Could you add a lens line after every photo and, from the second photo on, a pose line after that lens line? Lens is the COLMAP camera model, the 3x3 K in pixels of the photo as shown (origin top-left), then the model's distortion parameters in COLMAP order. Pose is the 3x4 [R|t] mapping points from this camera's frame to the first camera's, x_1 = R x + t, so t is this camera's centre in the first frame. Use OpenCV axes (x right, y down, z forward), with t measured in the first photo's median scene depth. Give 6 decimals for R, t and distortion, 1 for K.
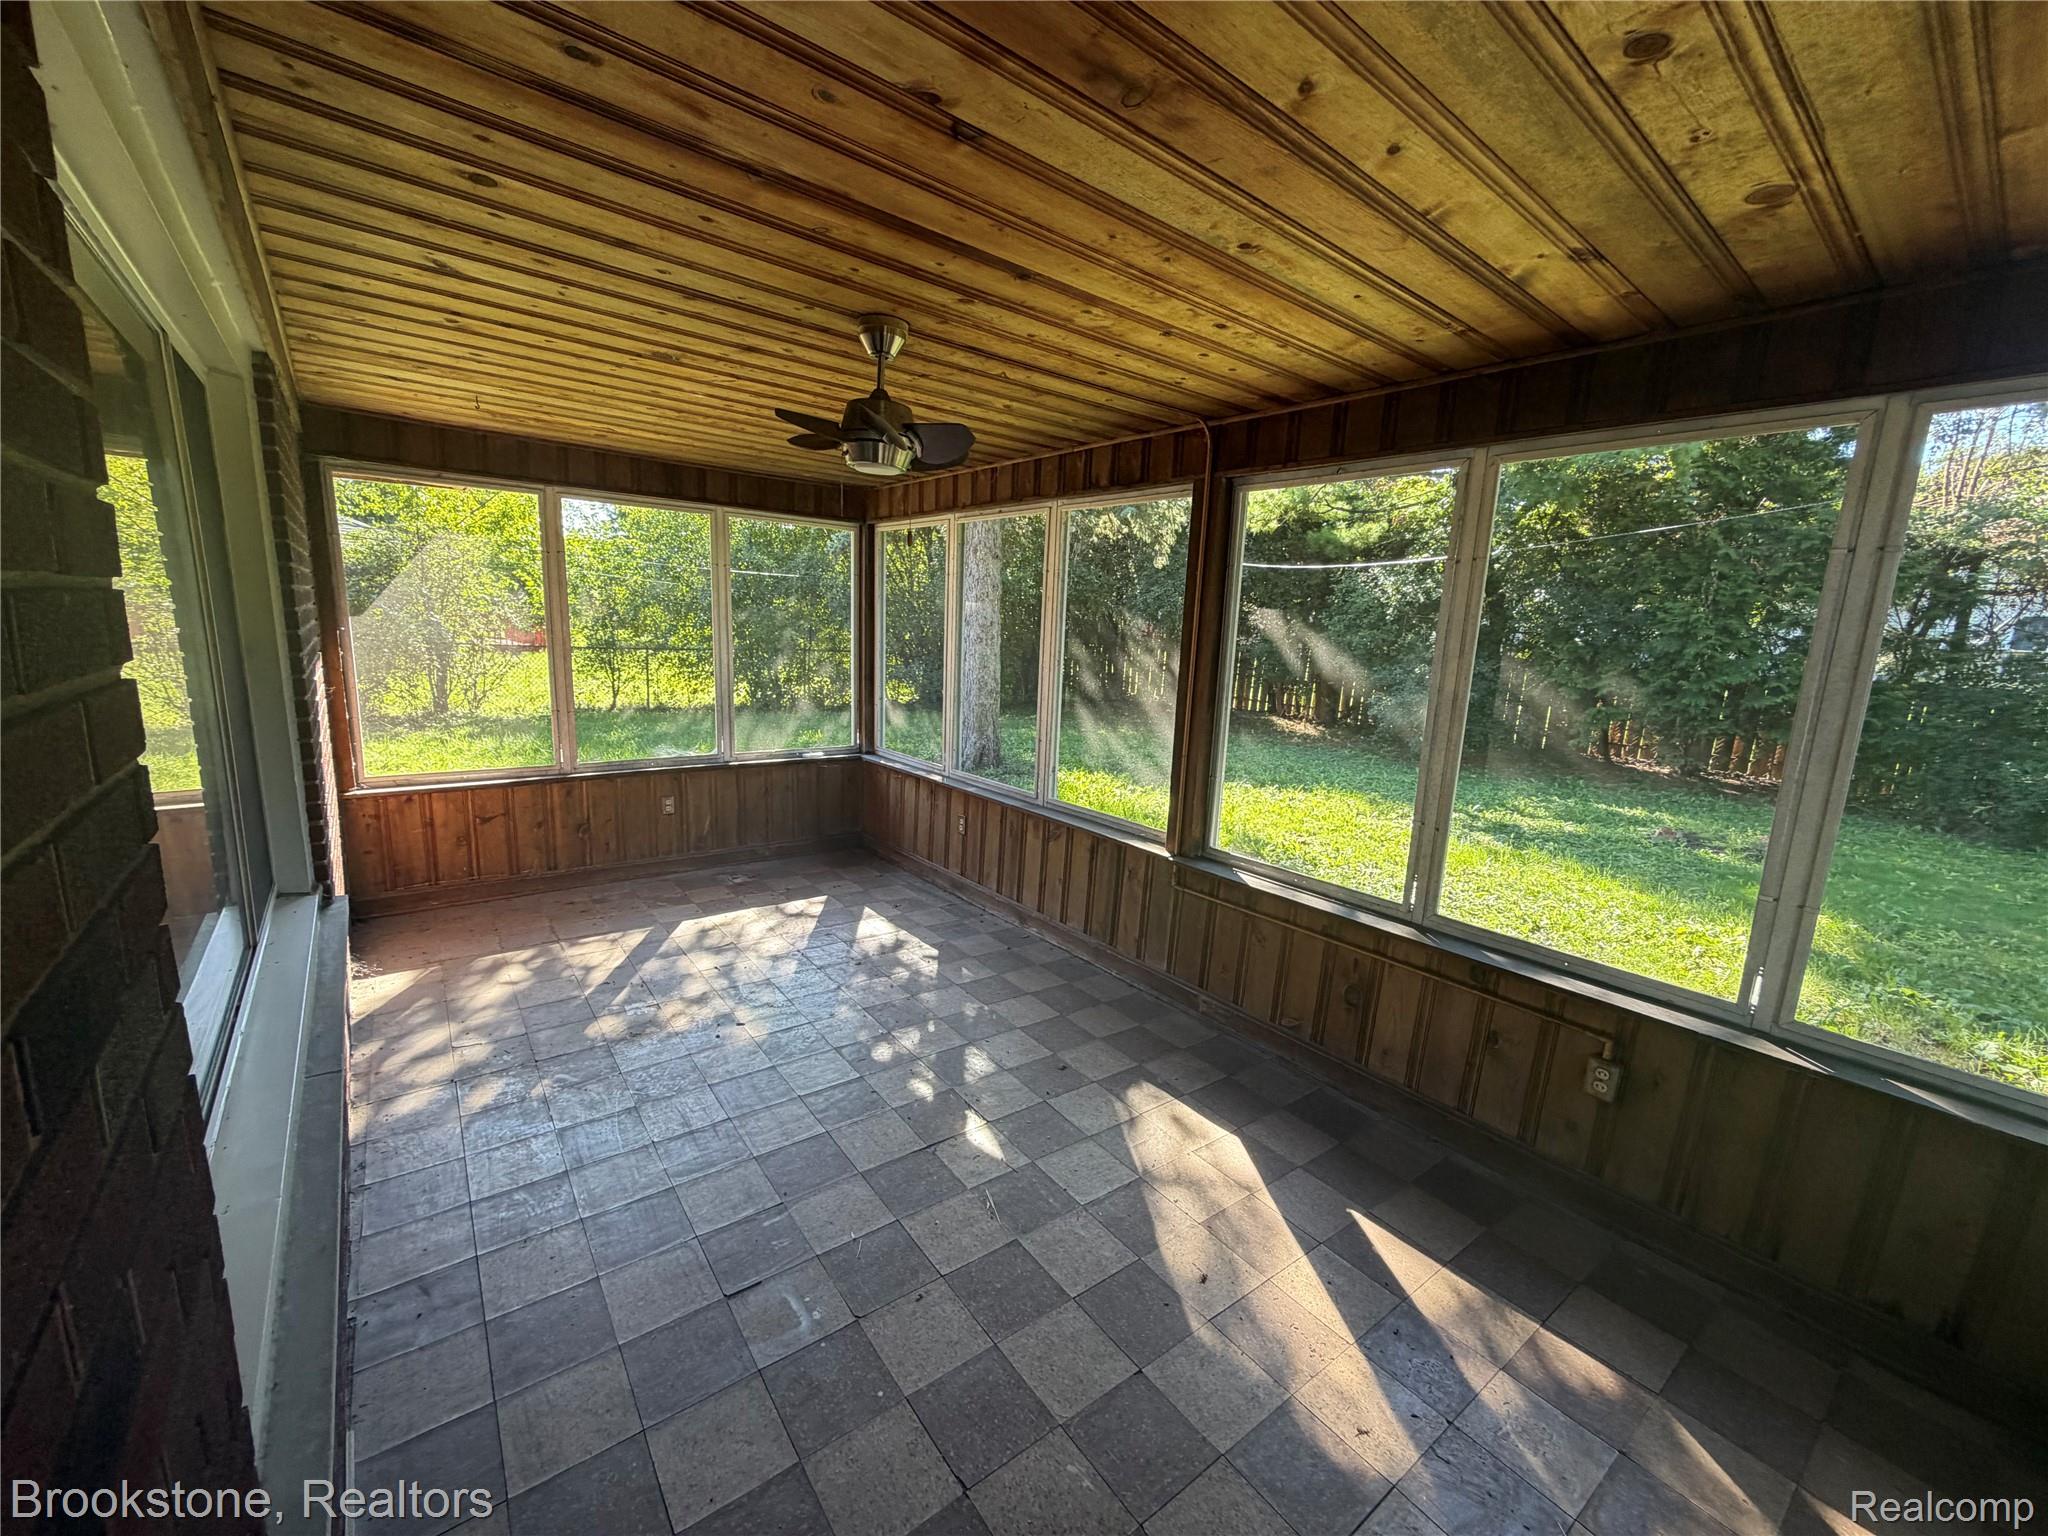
lens RADIAL K [[814.1, 0, 1025.5], [0, 814.1, 770.6], [0, 0, 1]] dist [0.000074, -0.000242]
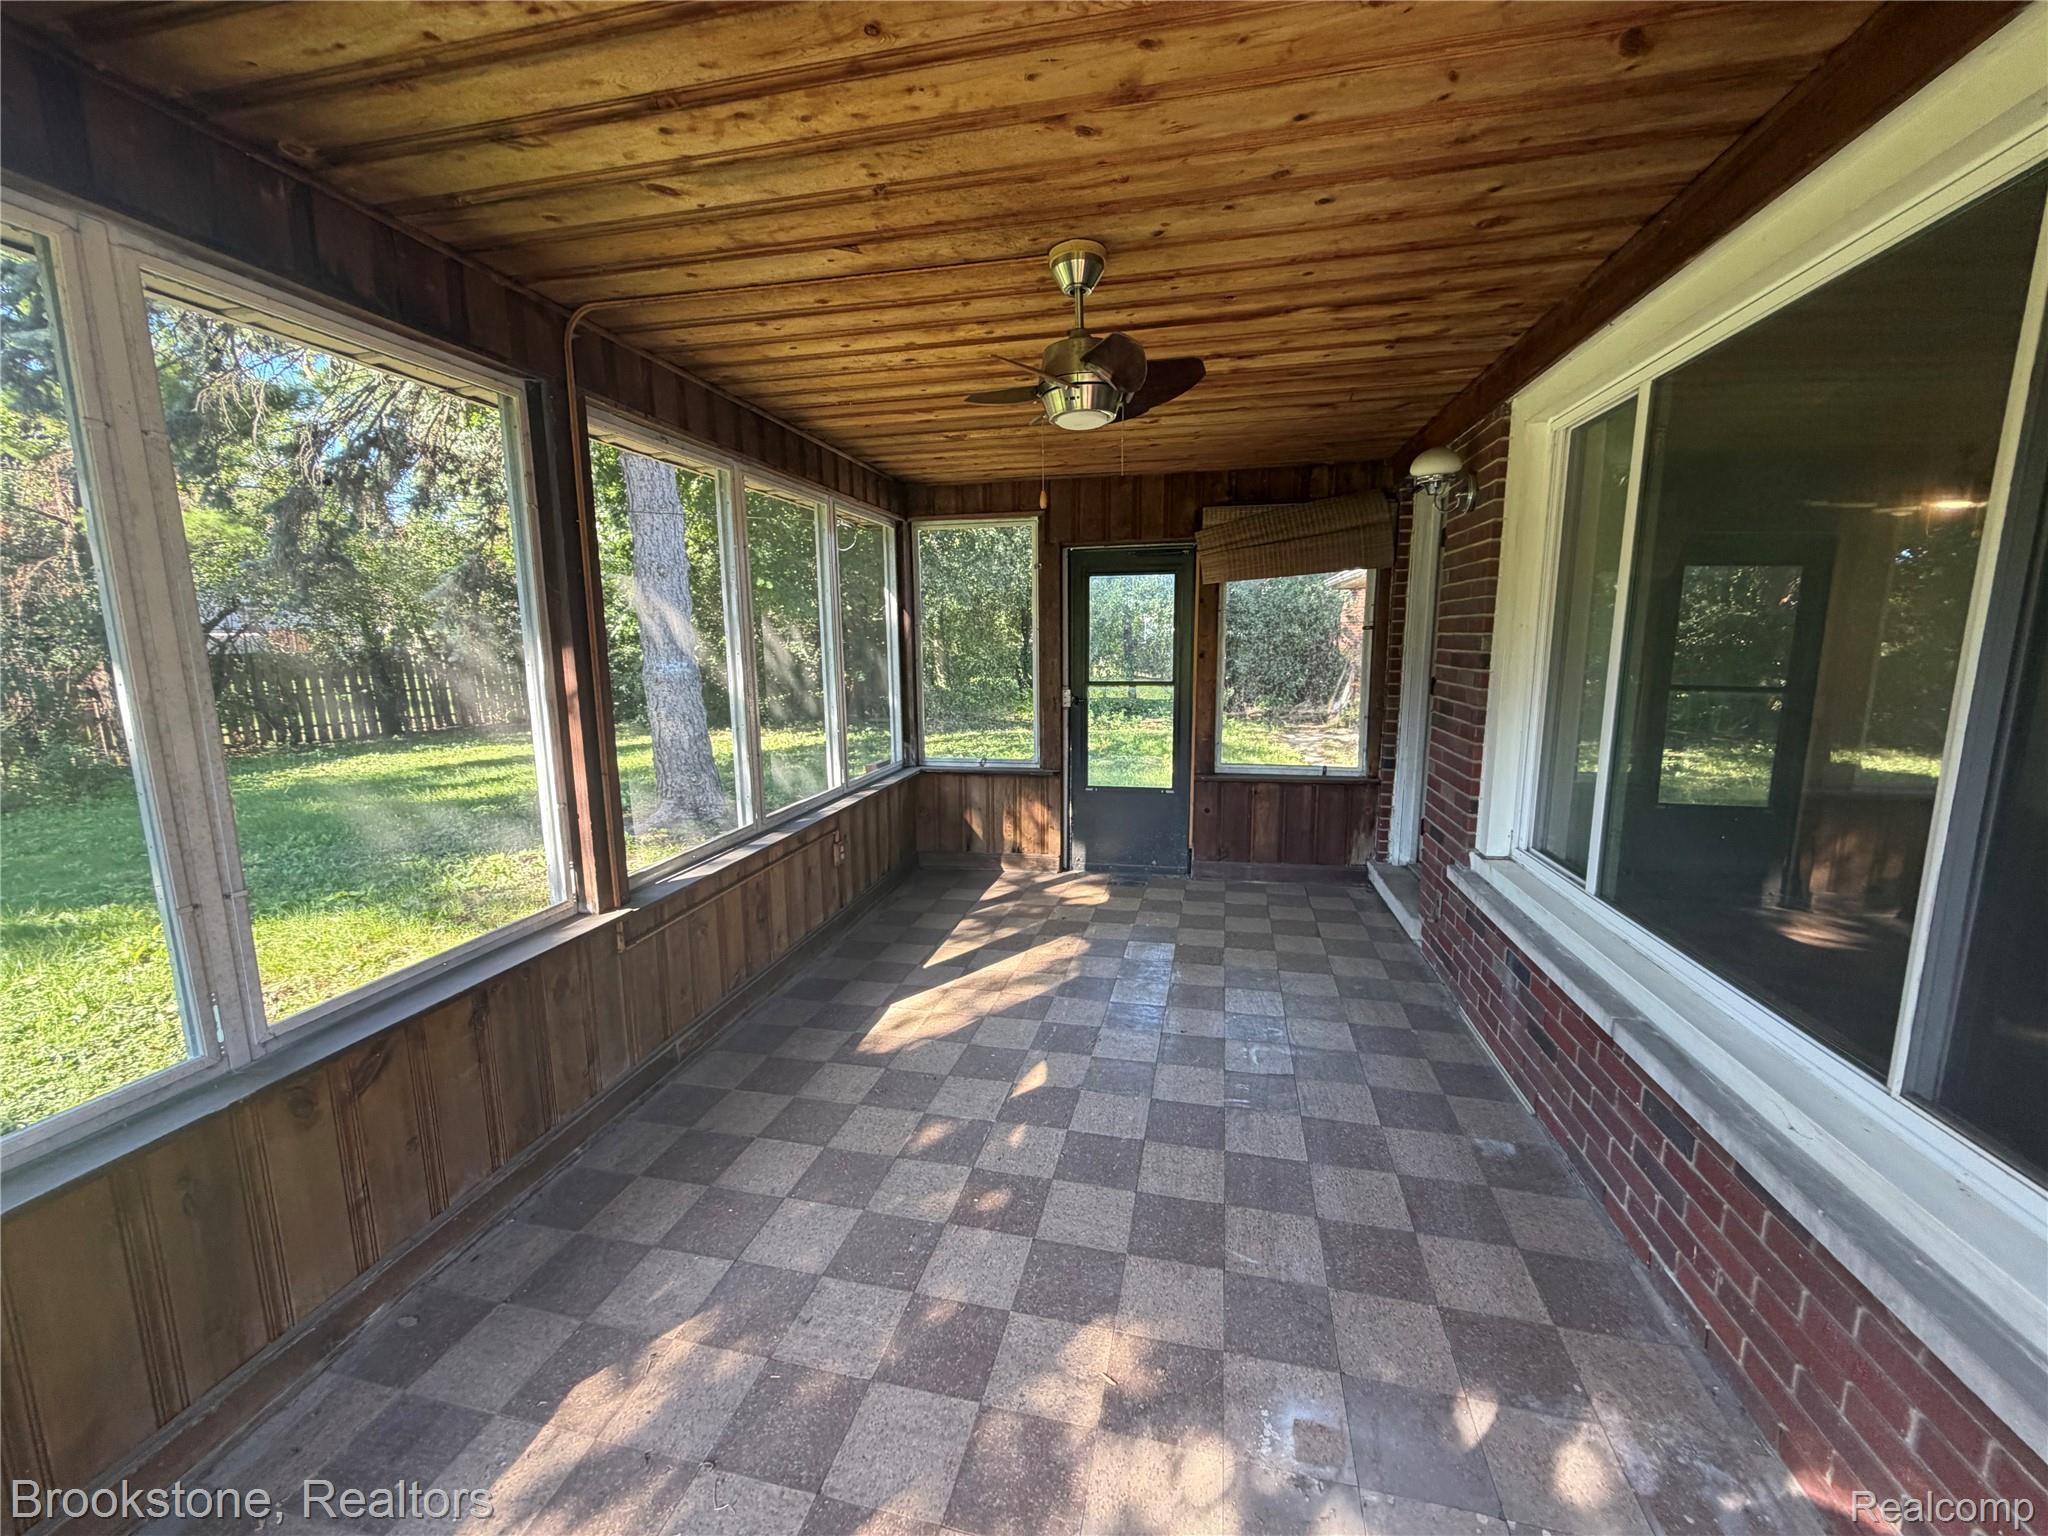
lens RADIAL K [[814.1, 0, 1018.1], [0, 814.1, 770.9], [0, 0, 1]] dist [0.000074, -0.000242]
pose [[-0.629312, -0.164265, 0.759594, -0.789571], [0.120254, 0.945052, 0.303999, -0.263673], [-0.767793, 0.282655, -0.574979, 1.516371]]
